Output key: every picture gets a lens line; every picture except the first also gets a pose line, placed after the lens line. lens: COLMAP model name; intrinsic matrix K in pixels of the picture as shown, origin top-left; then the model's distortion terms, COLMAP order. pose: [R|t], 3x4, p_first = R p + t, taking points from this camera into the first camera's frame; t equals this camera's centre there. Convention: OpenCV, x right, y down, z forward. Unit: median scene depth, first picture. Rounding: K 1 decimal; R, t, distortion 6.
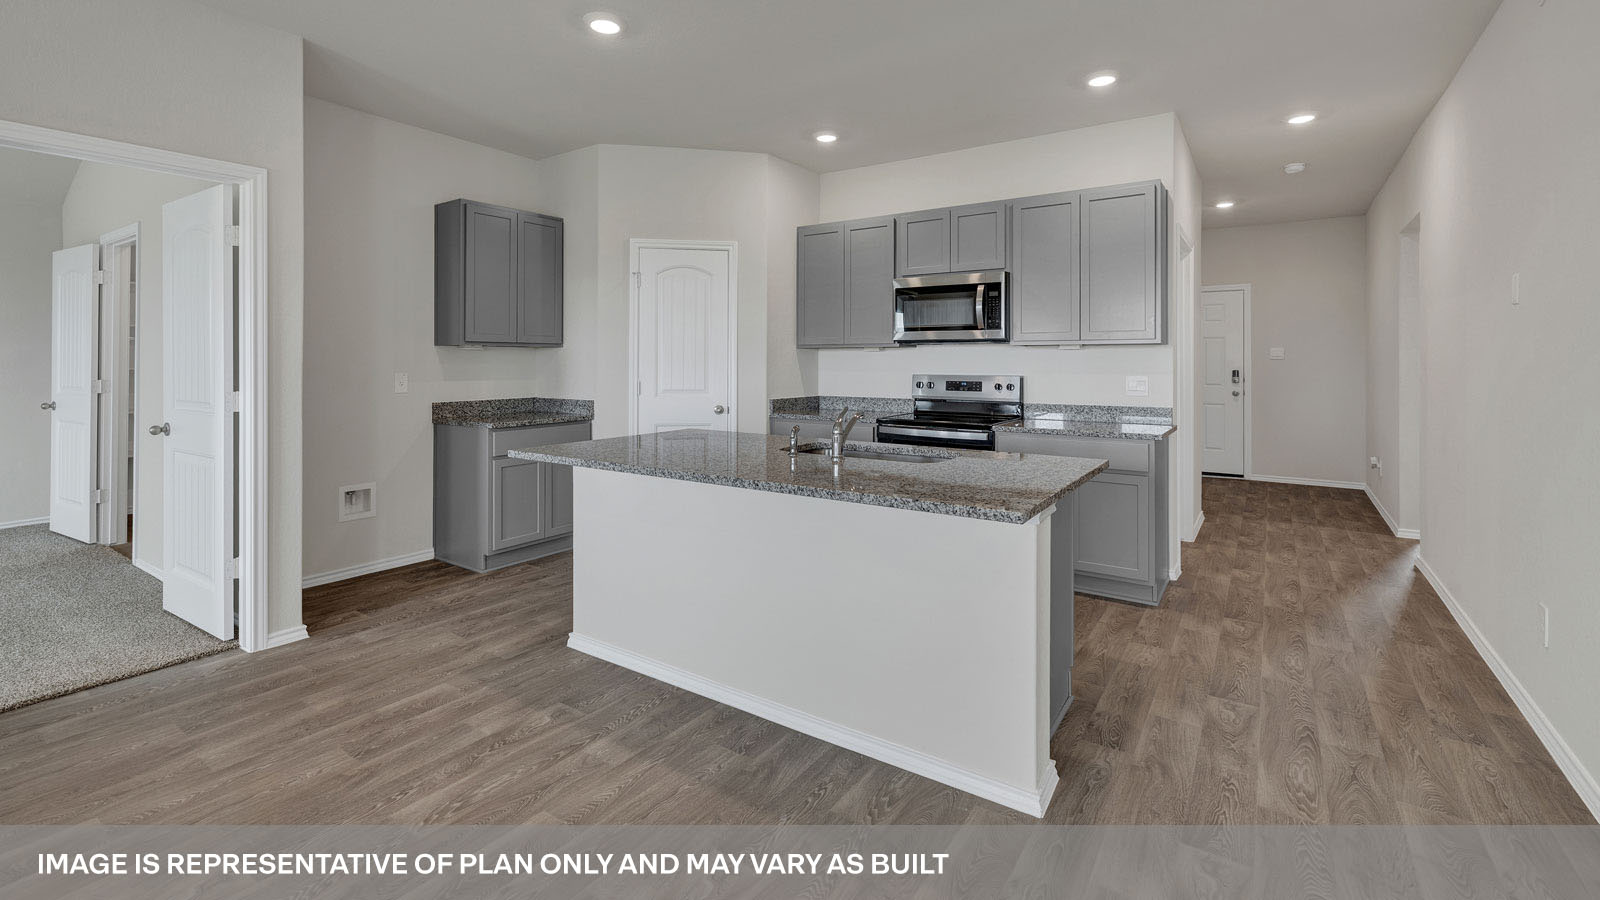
lens RADIAL K [[697.2, 0, 794.3], [0, 697.2, 351.2], [0, 0, 1]] dist [-0.002084, -0.000703]
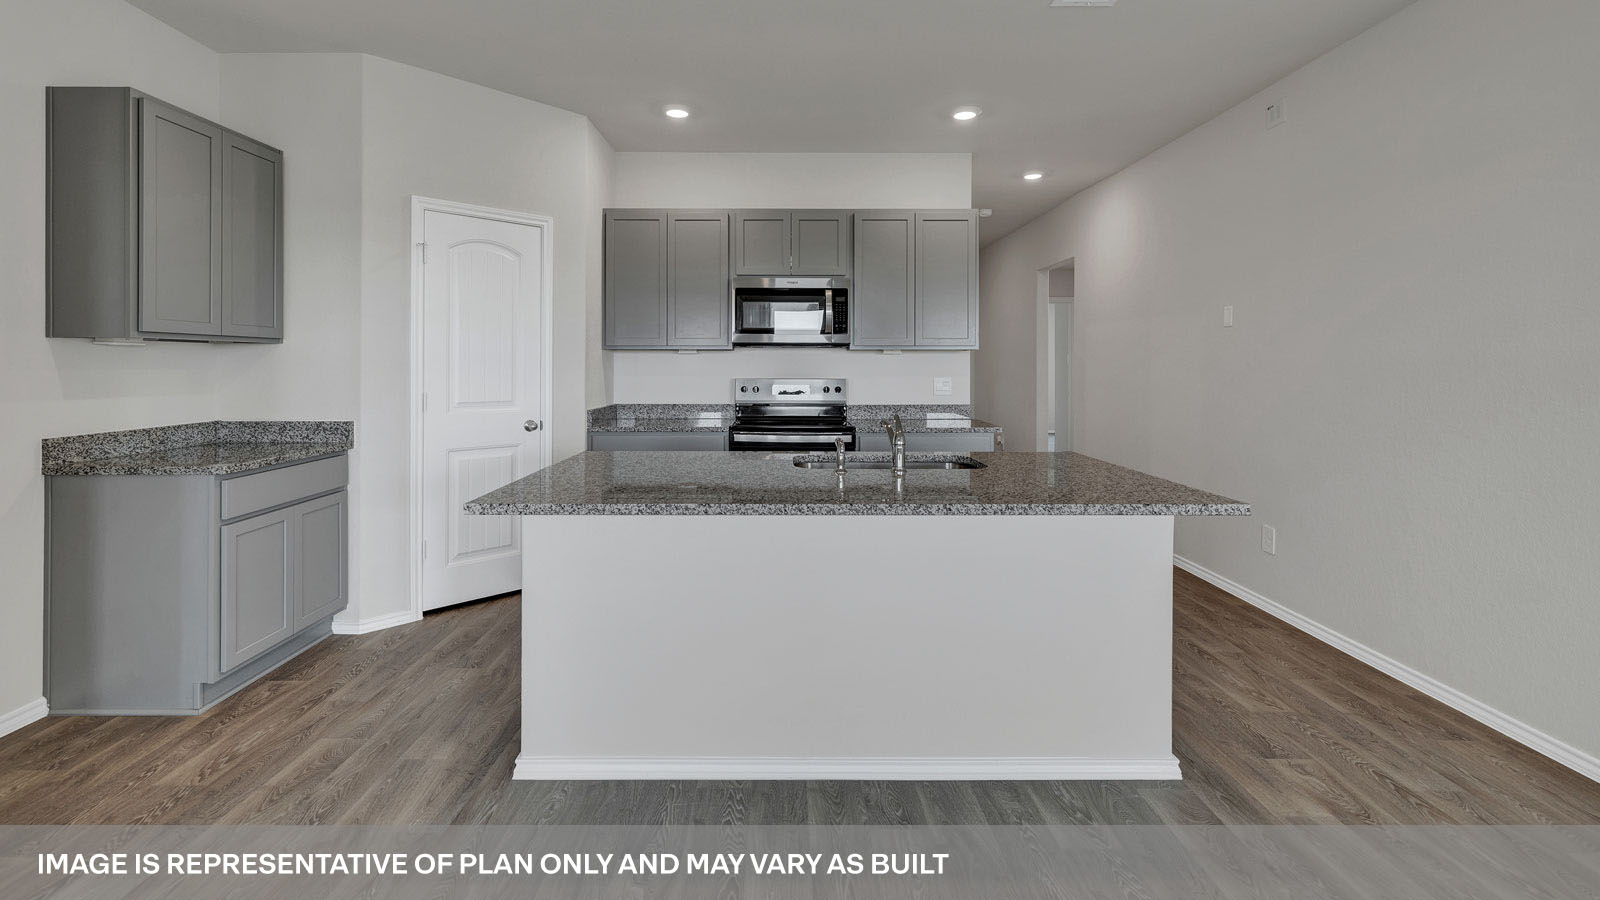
lens RADIAL K [[687.7, 0, 789.5], [0, 687.7, 358.8], [0, 0, 1]] dist [0.001398, -0.000075]
pose [[0.821593, 0.004738, 0.570055, -0.335634], [-0.009164, 0.999946, 0.004898, 0.001043], [-0.570001, -0.009248, 0.821592, 0.197300]]
